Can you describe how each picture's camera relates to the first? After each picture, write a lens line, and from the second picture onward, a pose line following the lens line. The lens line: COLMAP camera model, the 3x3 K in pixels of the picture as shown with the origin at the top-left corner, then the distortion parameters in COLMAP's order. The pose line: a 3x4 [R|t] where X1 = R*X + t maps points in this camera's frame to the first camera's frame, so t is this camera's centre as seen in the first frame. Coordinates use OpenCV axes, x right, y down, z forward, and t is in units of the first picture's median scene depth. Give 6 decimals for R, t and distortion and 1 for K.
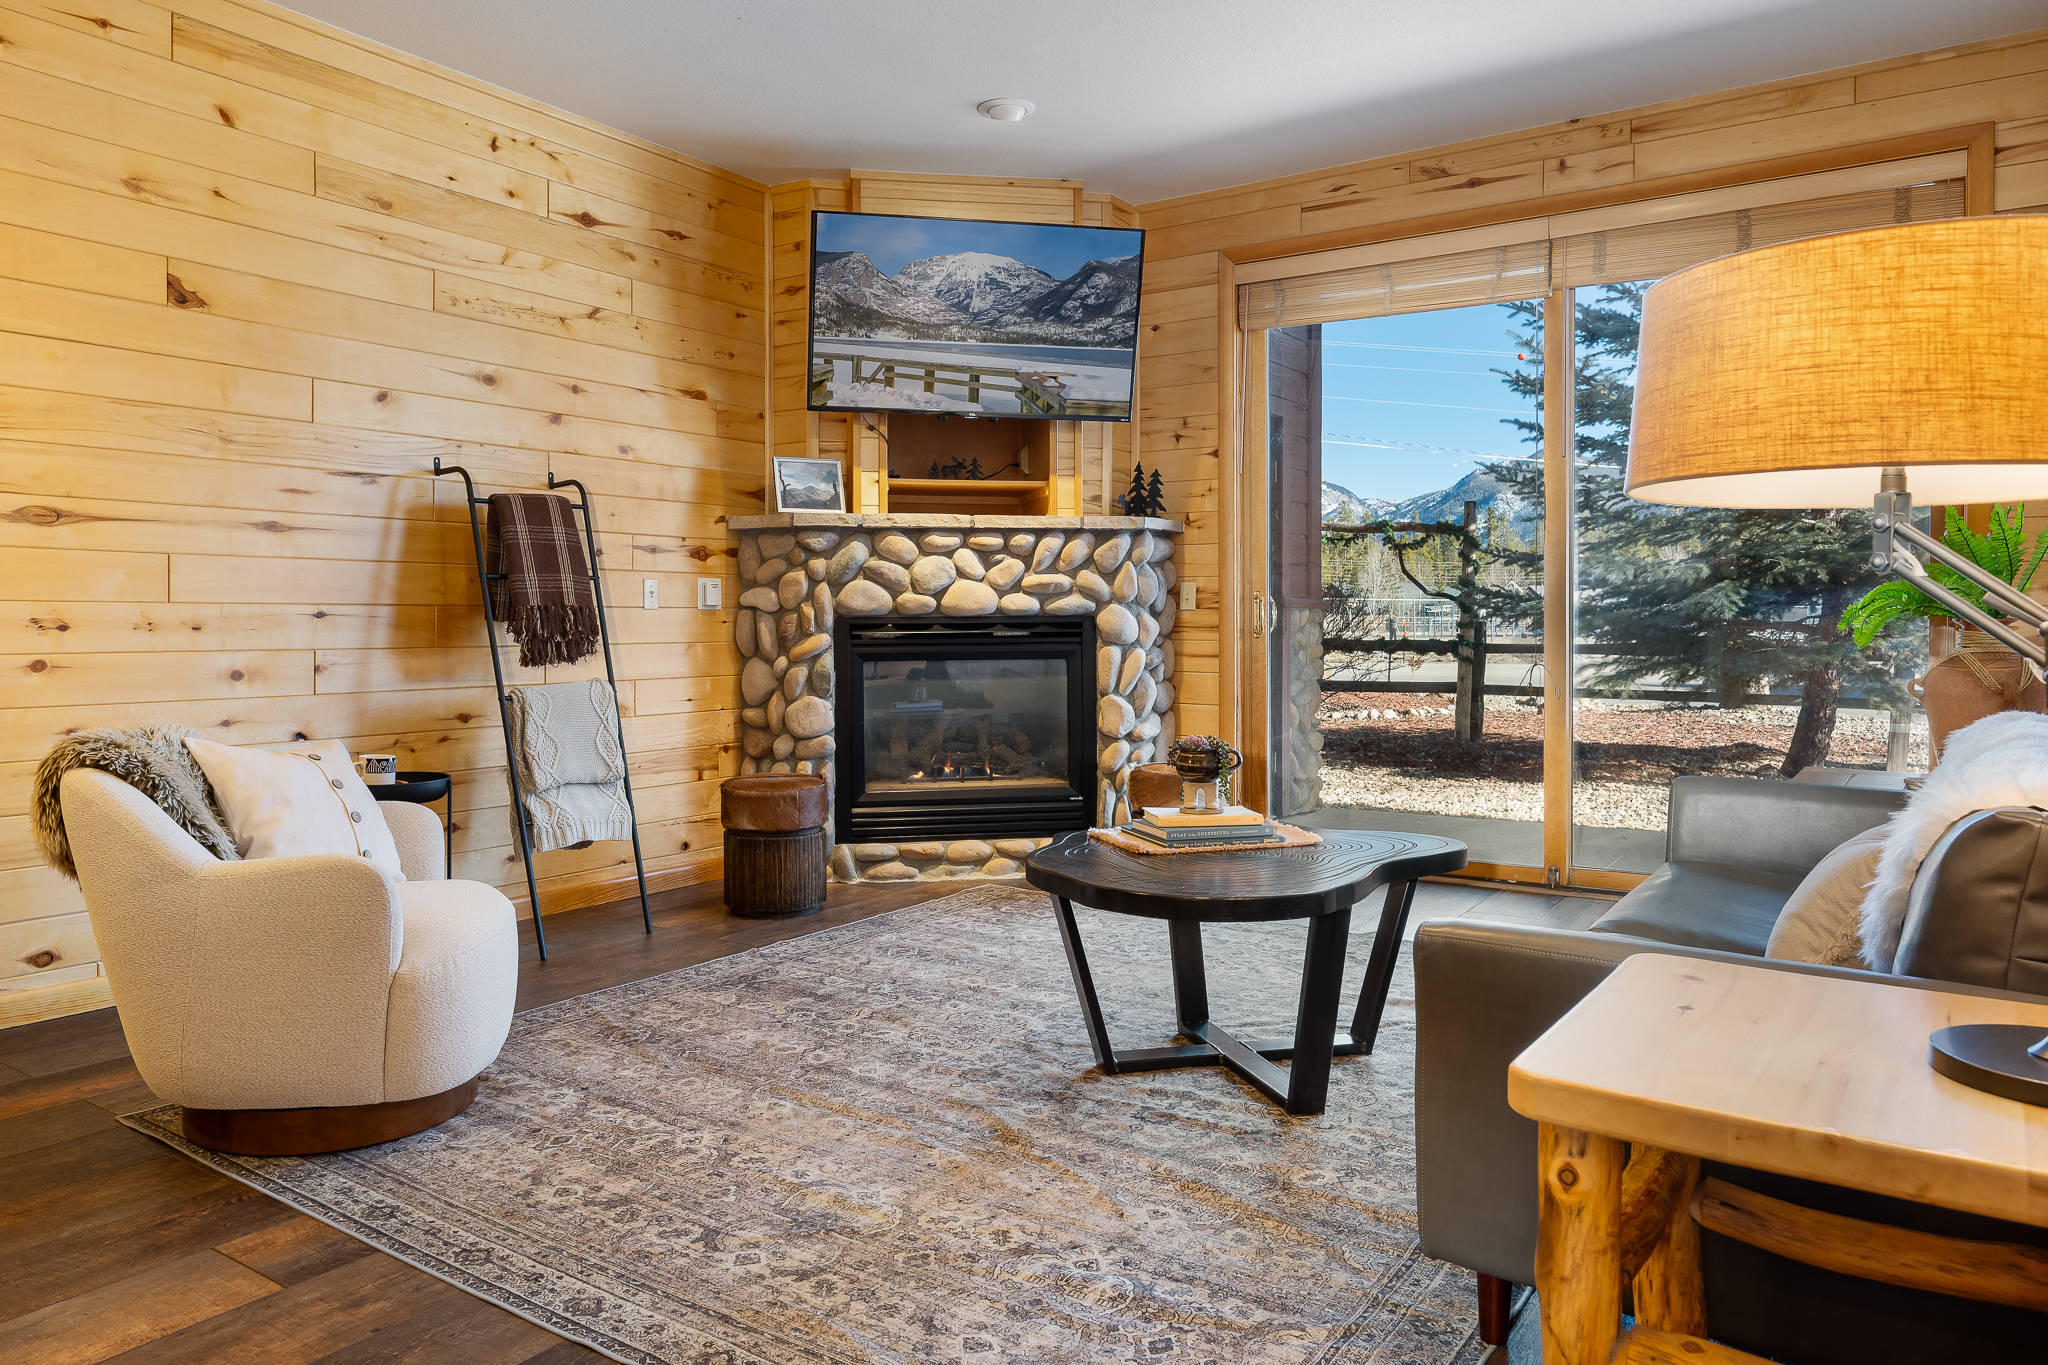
lens RADIAL K [[1379.4, 0, 966.4], [0, 1379.4, 632.0], [0, 0, 1]] dist [-0.003785, 0.000002]
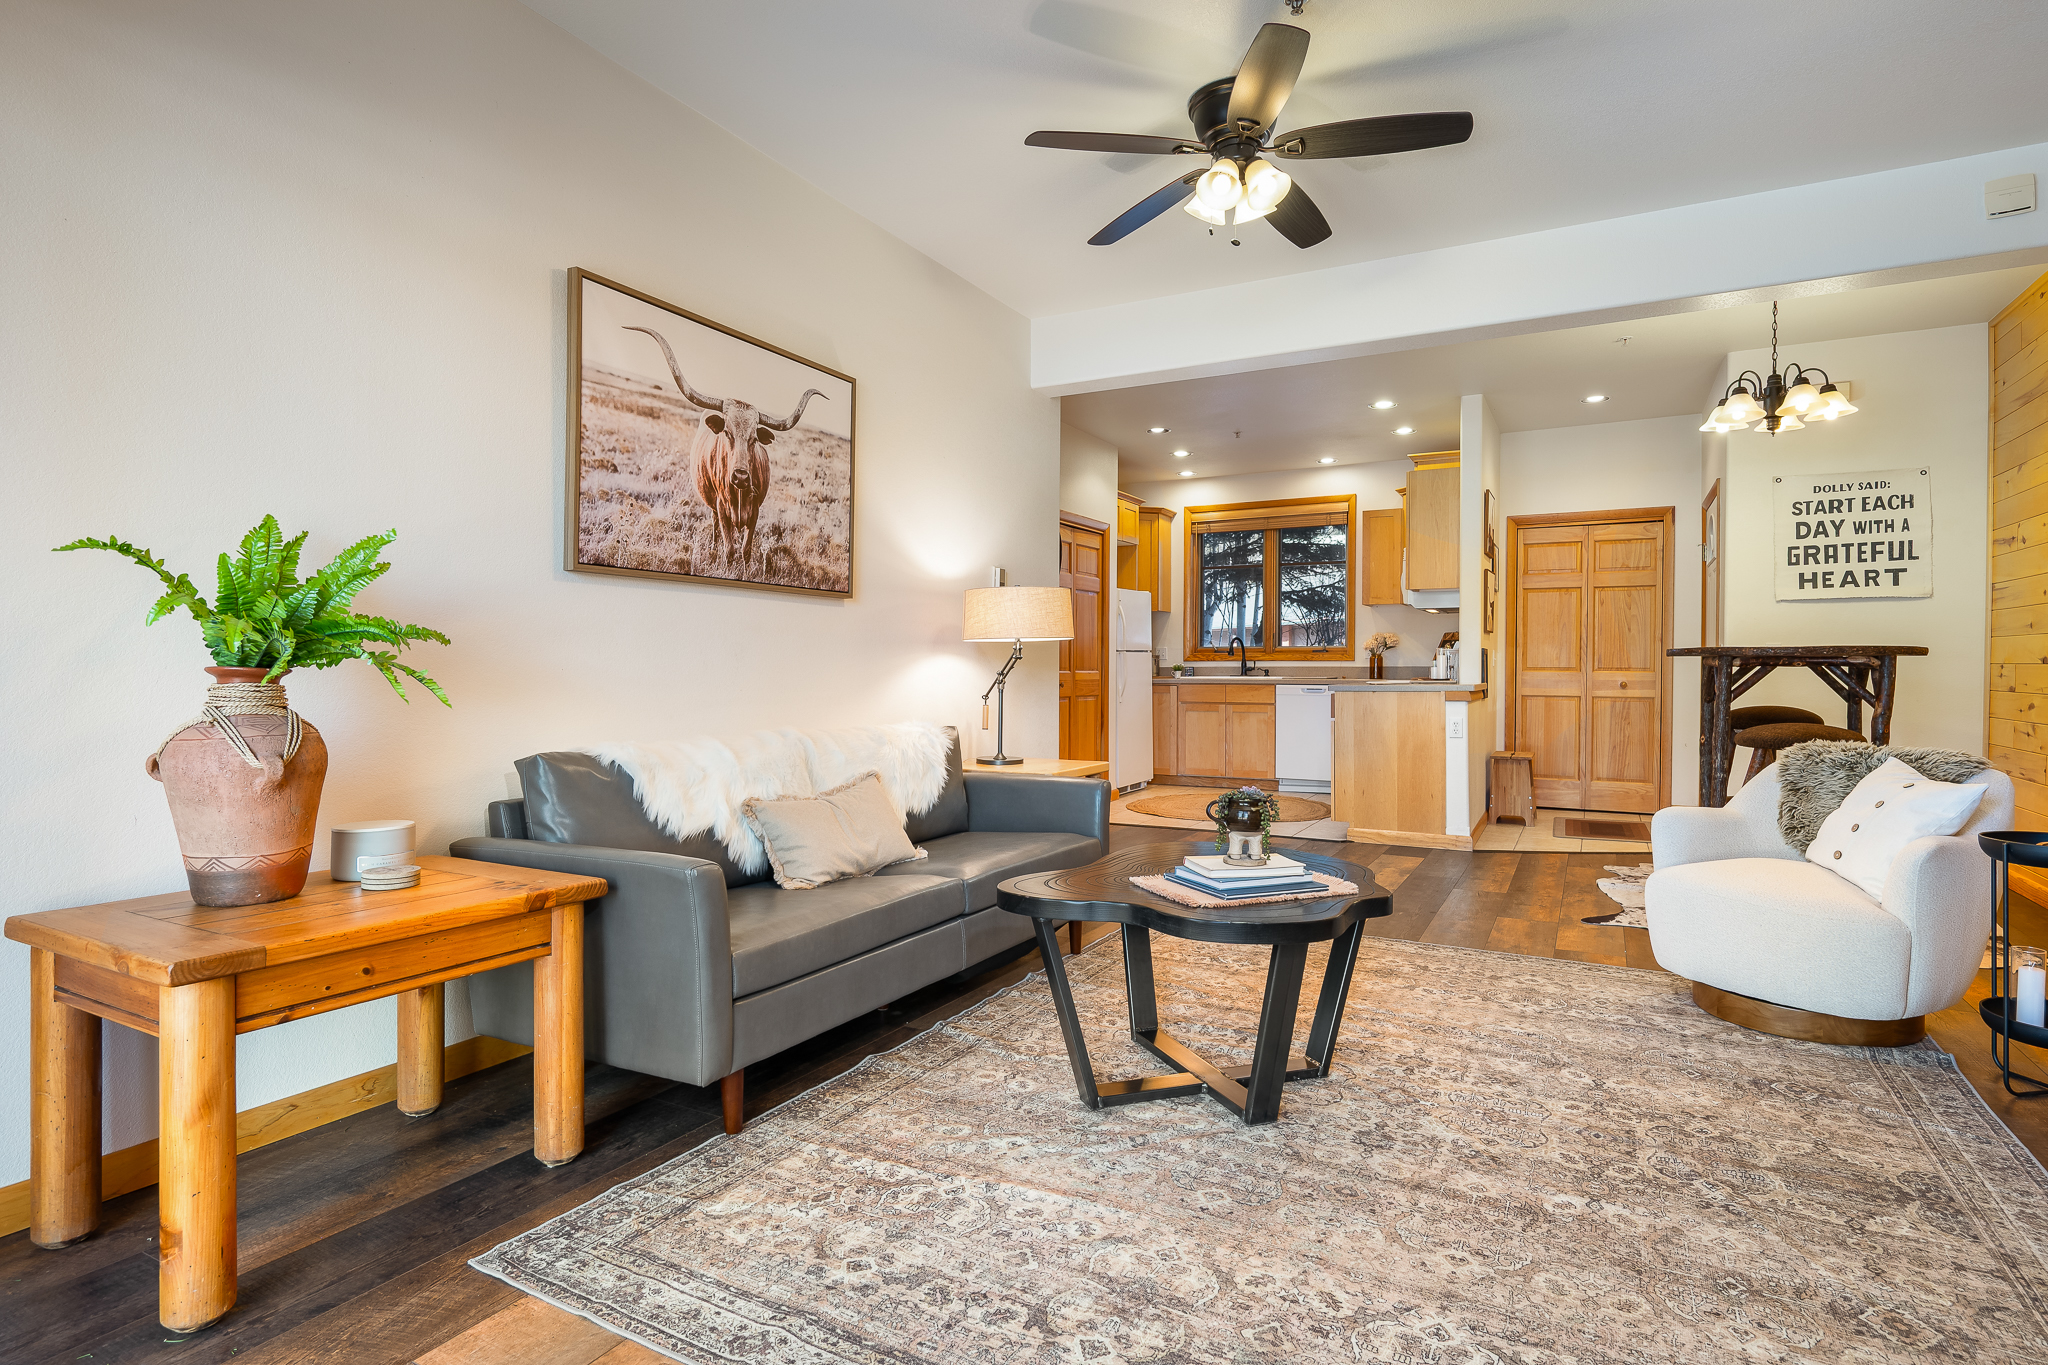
lens RADIAL K [[1058.5, 0, 1021.7], [0, 1058.5, 674.7], [0, 0, 1]] dist [0.000097, 0.000476]
pose [[-0.993343, -0.006088, -0.115033, 0.312200], [-0.007874, 0.999855, 0.015075, -0.014531], [0.114925, 0.015880, -0.993247, 1.290270]]
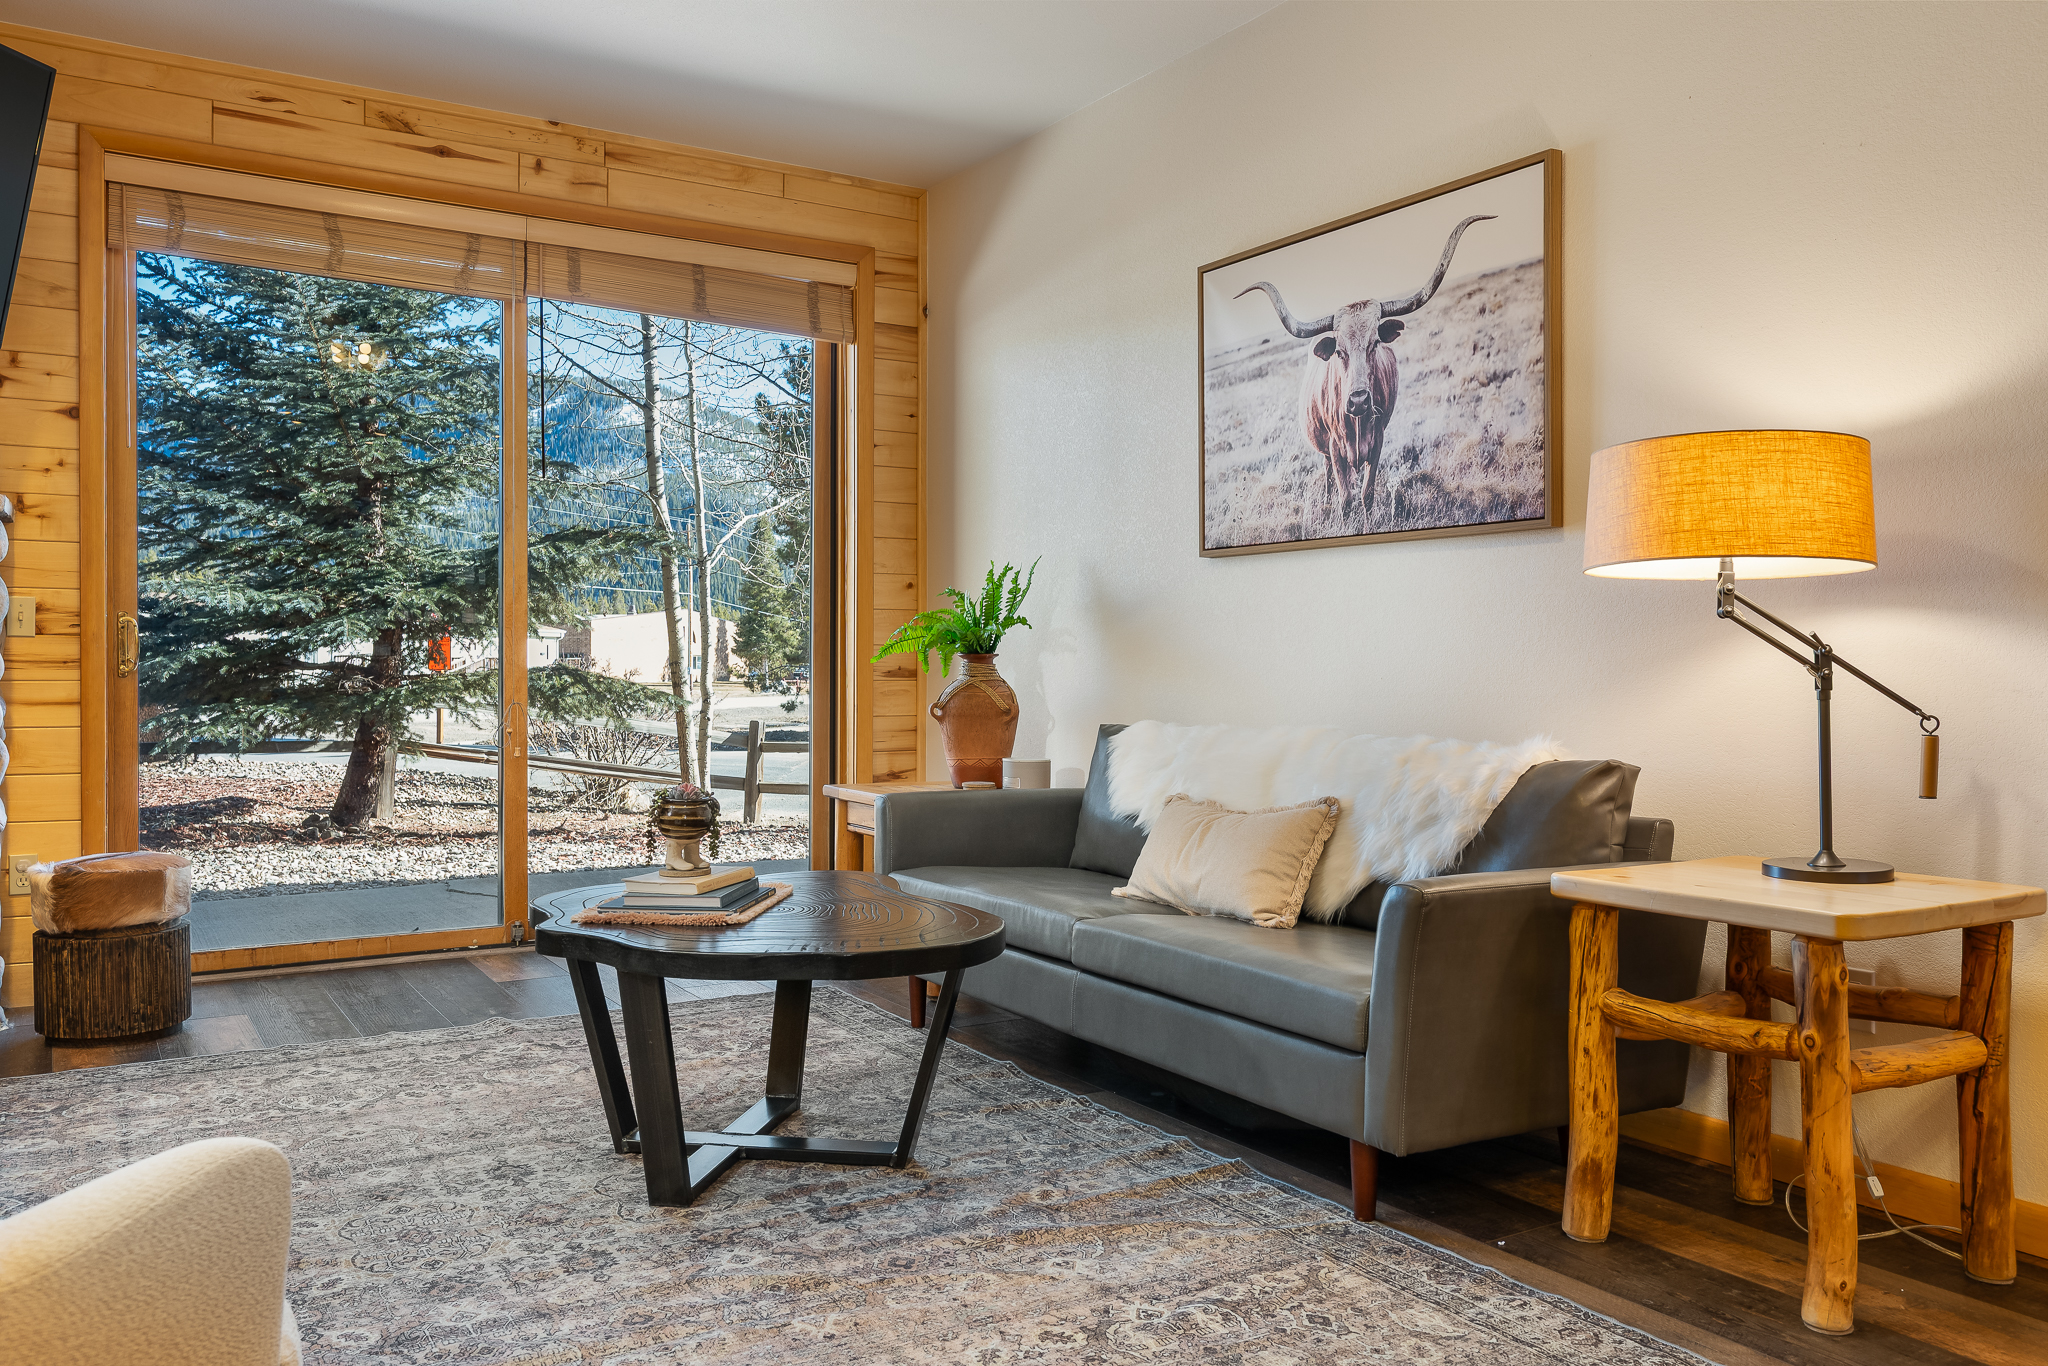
lens RADIAL K [[1571.5, 0, 1018.6], [0, 1571.5, 677.5], [0, 0, 1]] dist [-0.005547, -0.002161]
pose [[0.391935, -0.005150, 0.919979, -0.464542], [0.005536, 0.999979, 0.003240, 0.006169], [-0.919976, 0.003823, 0.391955, 0.319772]]
